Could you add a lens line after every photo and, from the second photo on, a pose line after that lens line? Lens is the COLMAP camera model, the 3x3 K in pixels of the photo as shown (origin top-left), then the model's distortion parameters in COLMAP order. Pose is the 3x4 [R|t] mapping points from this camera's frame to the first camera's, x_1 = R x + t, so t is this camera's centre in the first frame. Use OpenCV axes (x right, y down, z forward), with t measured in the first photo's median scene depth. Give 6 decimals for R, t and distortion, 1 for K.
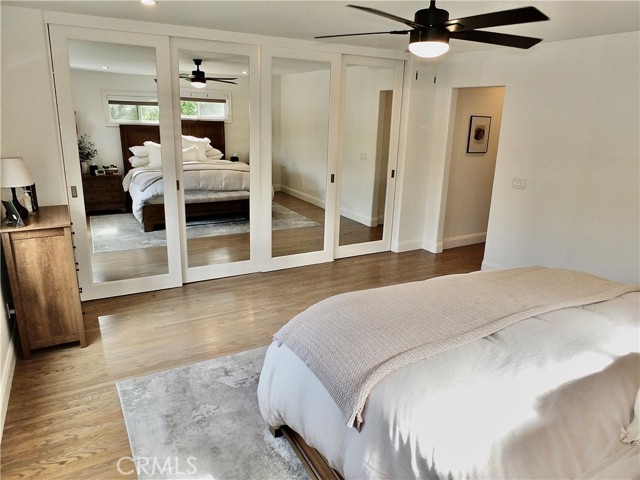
lens RADIAL K [[443.3, 0, 317.3], [0, 443.3, 237.4], [0, 0, 1]] dist [-0.020226, 0.006325]
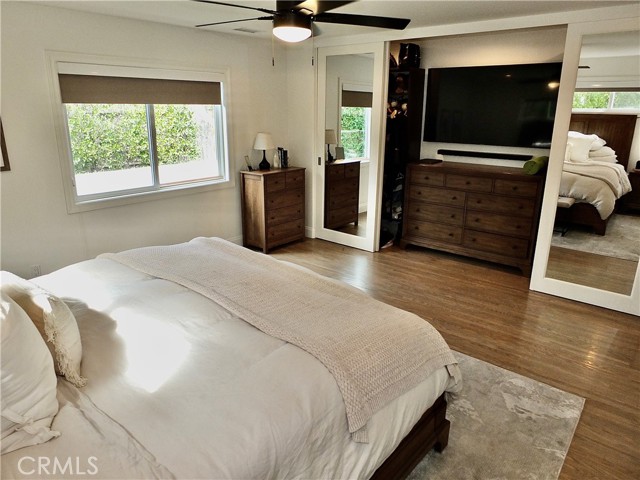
lens RADIAL K [[443.3, 0, 317.3], [0, 443.3, 237.4], [0, 0, 1]] dist [-0.020226, 0.006325]
pose [[0.330227, 0.244204, -0.911765, 0.683107], [-0.241736, 0.955618, 0.168397, -0.086089], [0.912422, 0.164798, 0.374604, 0.395465]]
